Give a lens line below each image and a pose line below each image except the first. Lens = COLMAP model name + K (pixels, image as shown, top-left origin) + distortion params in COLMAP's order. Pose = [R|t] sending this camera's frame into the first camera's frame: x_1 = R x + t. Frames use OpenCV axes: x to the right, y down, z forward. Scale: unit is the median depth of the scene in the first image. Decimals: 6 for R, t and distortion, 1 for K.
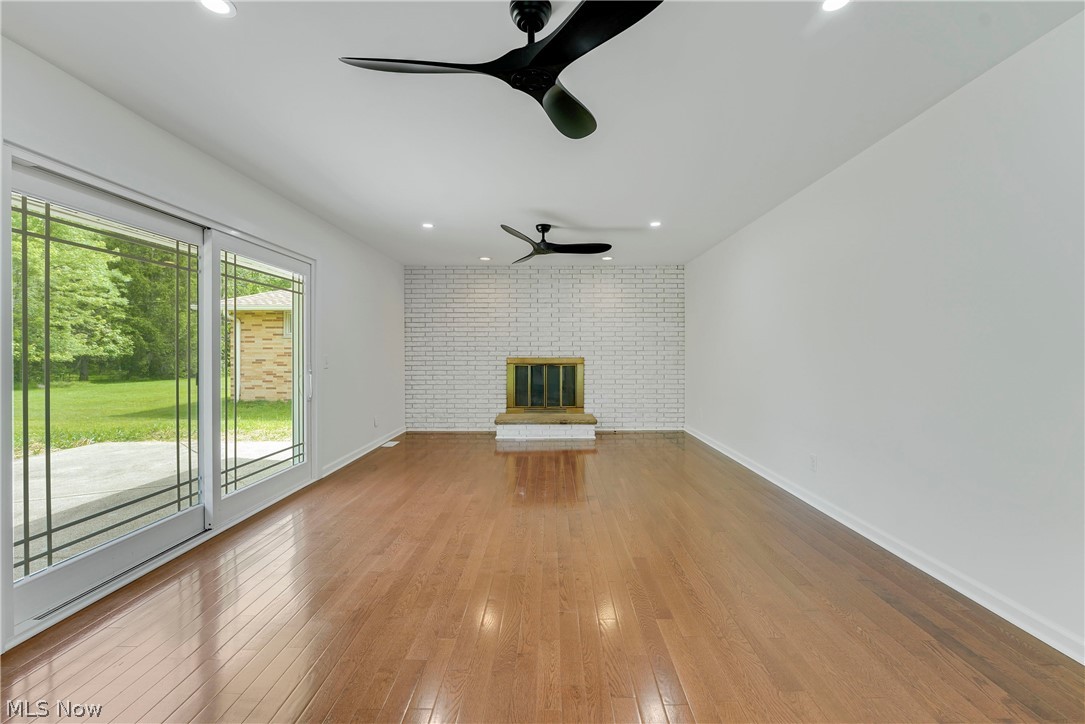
lens RADIAL K [[470.8, 0, 542.5], [0, 470.8, 362.0], [0, 0, 1]] dist [-0.026338, 0.000042]
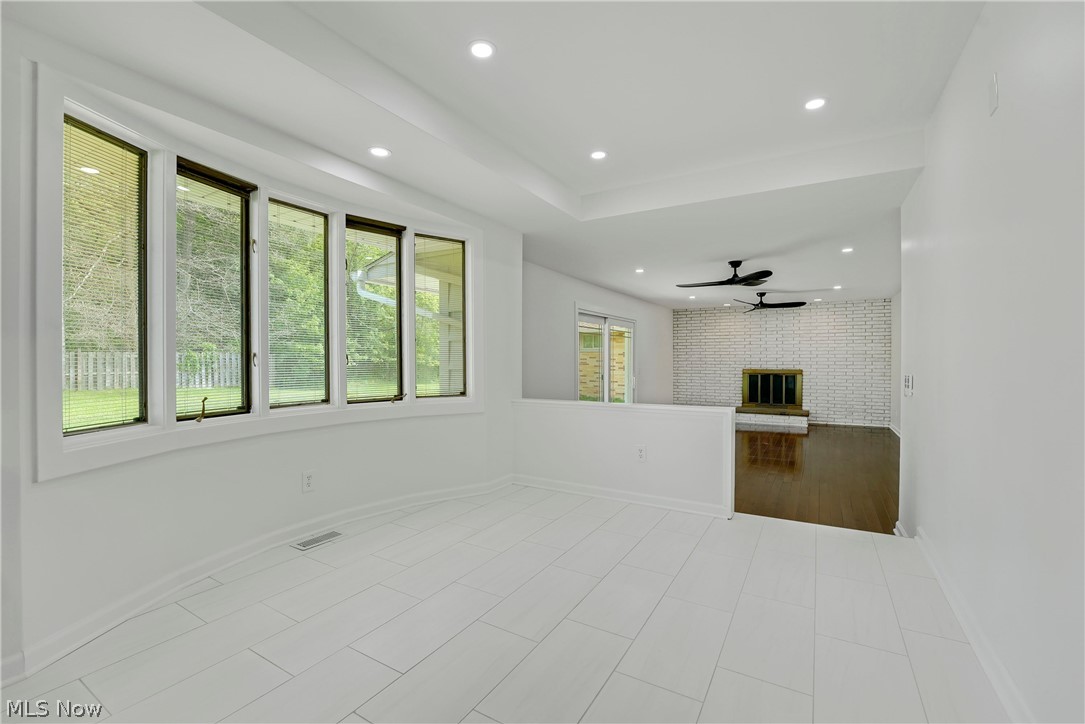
lens RADIAL K [[470.8, 0, 542.5], [0, 470.8, 362.0], [0, 0, 1]] dist [-0.026338, 0.000042]
pose [[0.871775, 0.006063, -0.489869, 0.095103], [-0.013178, 0.999852, -0.011076, -0.006530], [0.489729, 0.016111, 0.871726, -0.578505]]
